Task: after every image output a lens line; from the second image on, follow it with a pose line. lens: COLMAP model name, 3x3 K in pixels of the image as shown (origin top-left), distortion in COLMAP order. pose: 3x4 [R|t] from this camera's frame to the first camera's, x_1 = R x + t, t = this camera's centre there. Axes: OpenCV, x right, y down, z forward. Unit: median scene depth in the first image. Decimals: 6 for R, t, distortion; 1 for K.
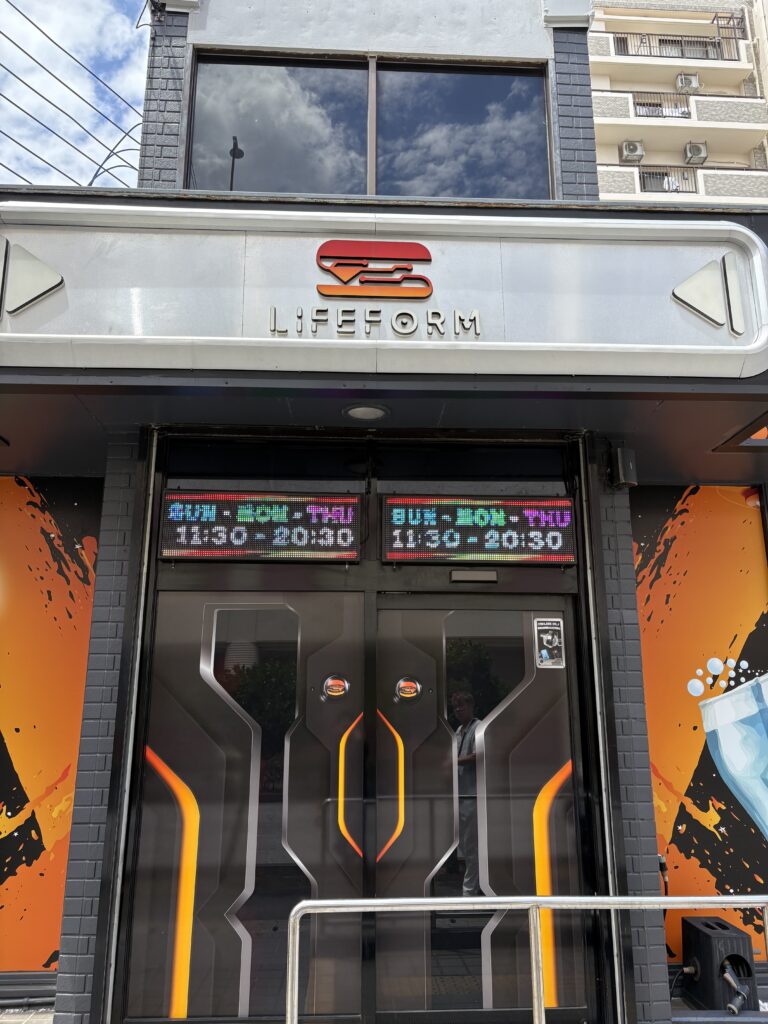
lens RADIAL K [[754.8, 0, 384.0], [0, 754.8, 512.0], [0, 0, 1]] dist [0.005986, 0.002397]
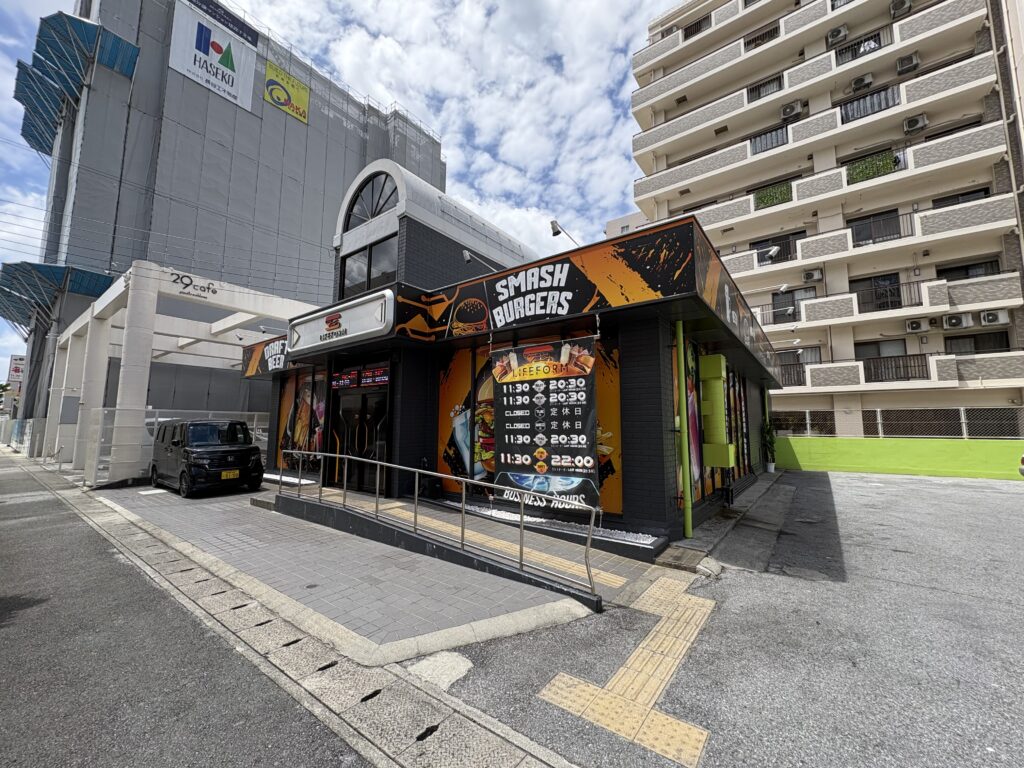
lens RADIAL K [[408.0, 0, 512.0], [0, 408.0, 384.0], [0, 0, 1]] dist [-0.000110, -0.000005]
pose [[0.763414, -0.073447, -0.641720, 1.825912], [0.153012, 0.985798, 0.069201, 0.021411], [0.627524, -0.151020, 0.763811, -0.170671]]
